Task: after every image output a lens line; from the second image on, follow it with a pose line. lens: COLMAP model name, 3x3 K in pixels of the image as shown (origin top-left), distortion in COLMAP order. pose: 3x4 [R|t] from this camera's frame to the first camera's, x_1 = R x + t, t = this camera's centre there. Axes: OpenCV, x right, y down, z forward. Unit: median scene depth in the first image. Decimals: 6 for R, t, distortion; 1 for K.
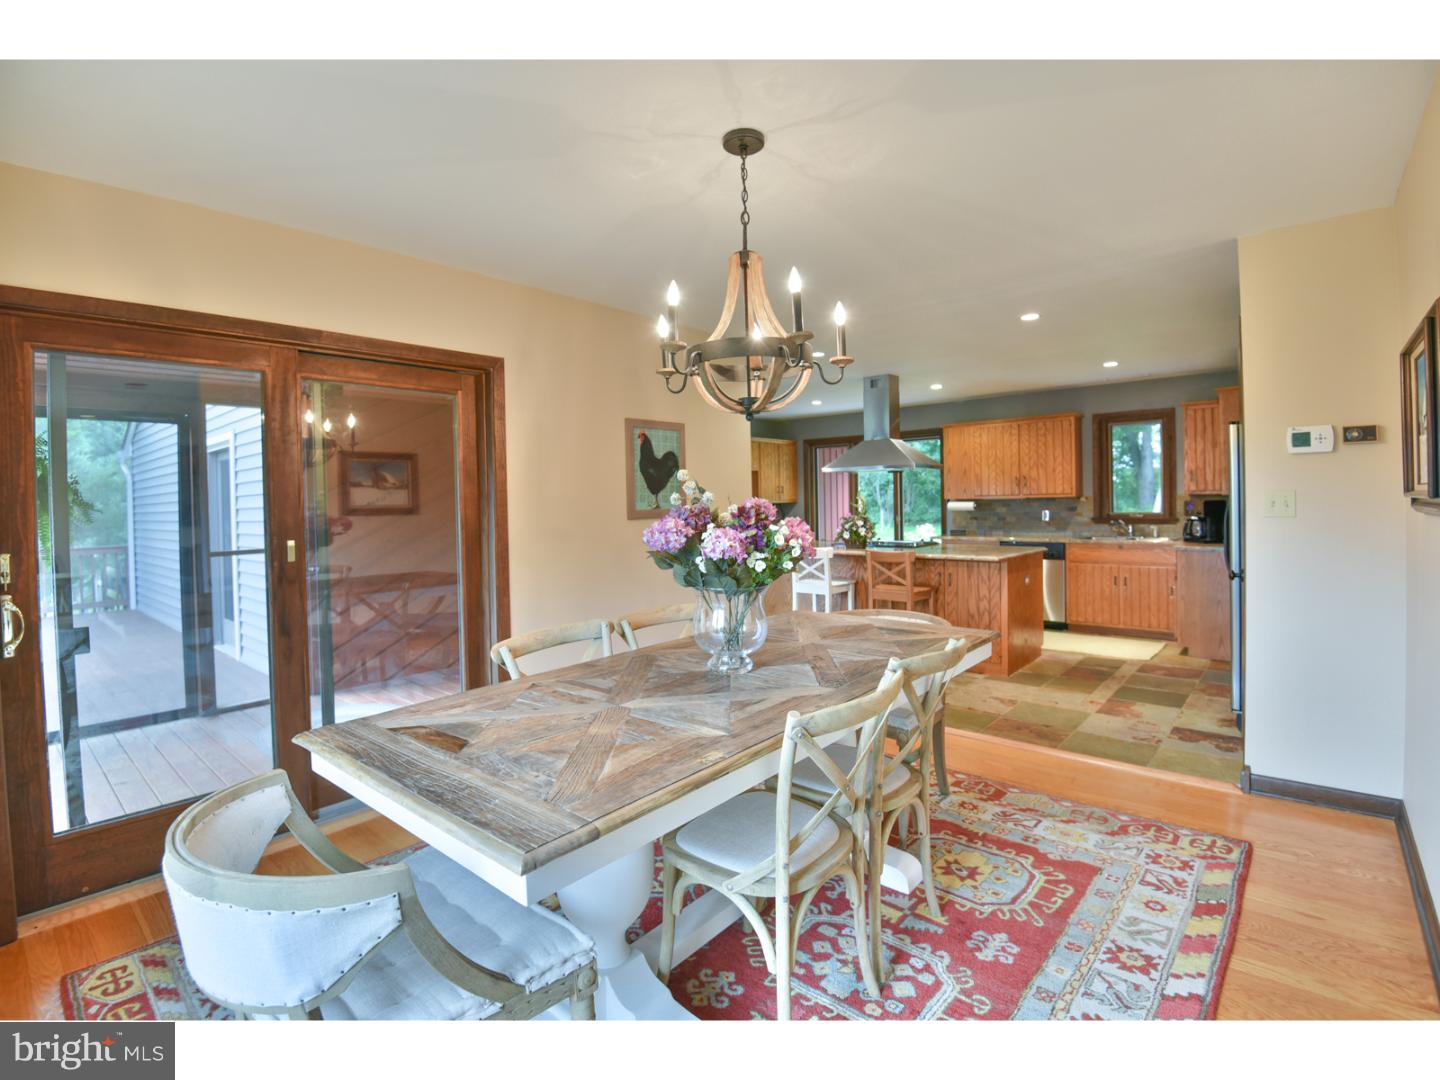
lens RADIAL K [[668.5, 0, 703.1], [0, 668.5, 498.2], [0, 0, 1]] dist [-0.032193, -0.004893]
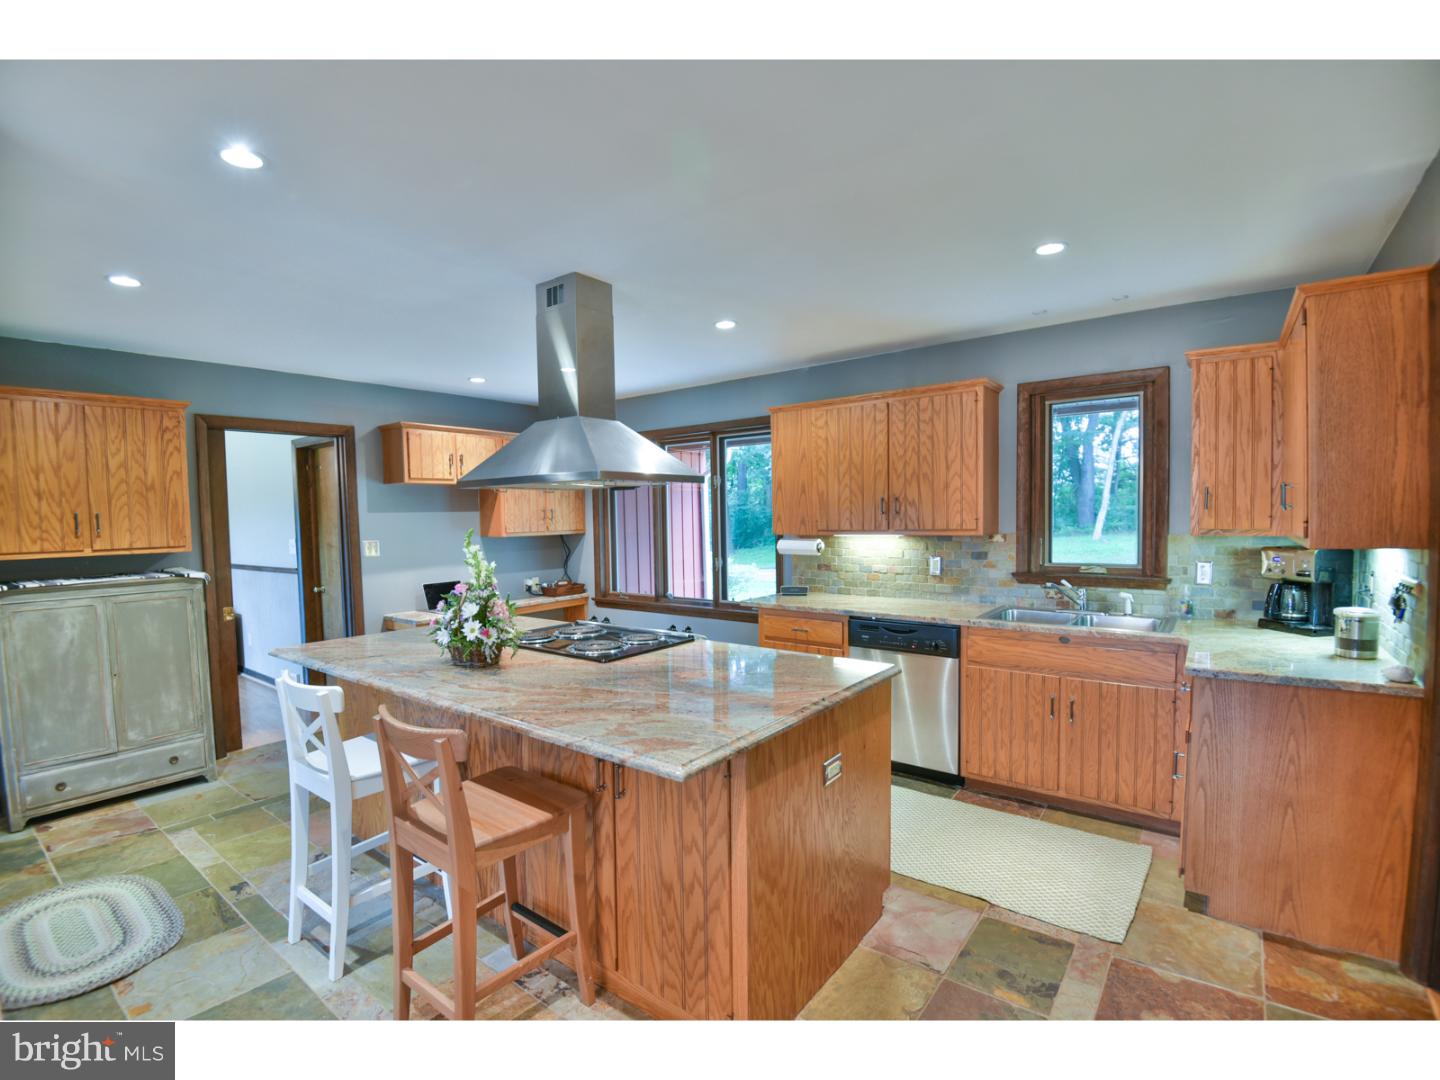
lens RADIAL K [[668.5, 0, 709.7], [0, 668.5, 538.7], [0, 0, 1]] dist [-0.032193, -0.004893]
pose [[0.996787, -0.004431, 0.079977, 0.310839], [0.001356, 0.999259, 0.038464, -0.021498], [-0.080088, -0.038232, 0.996054, 0.500553]]
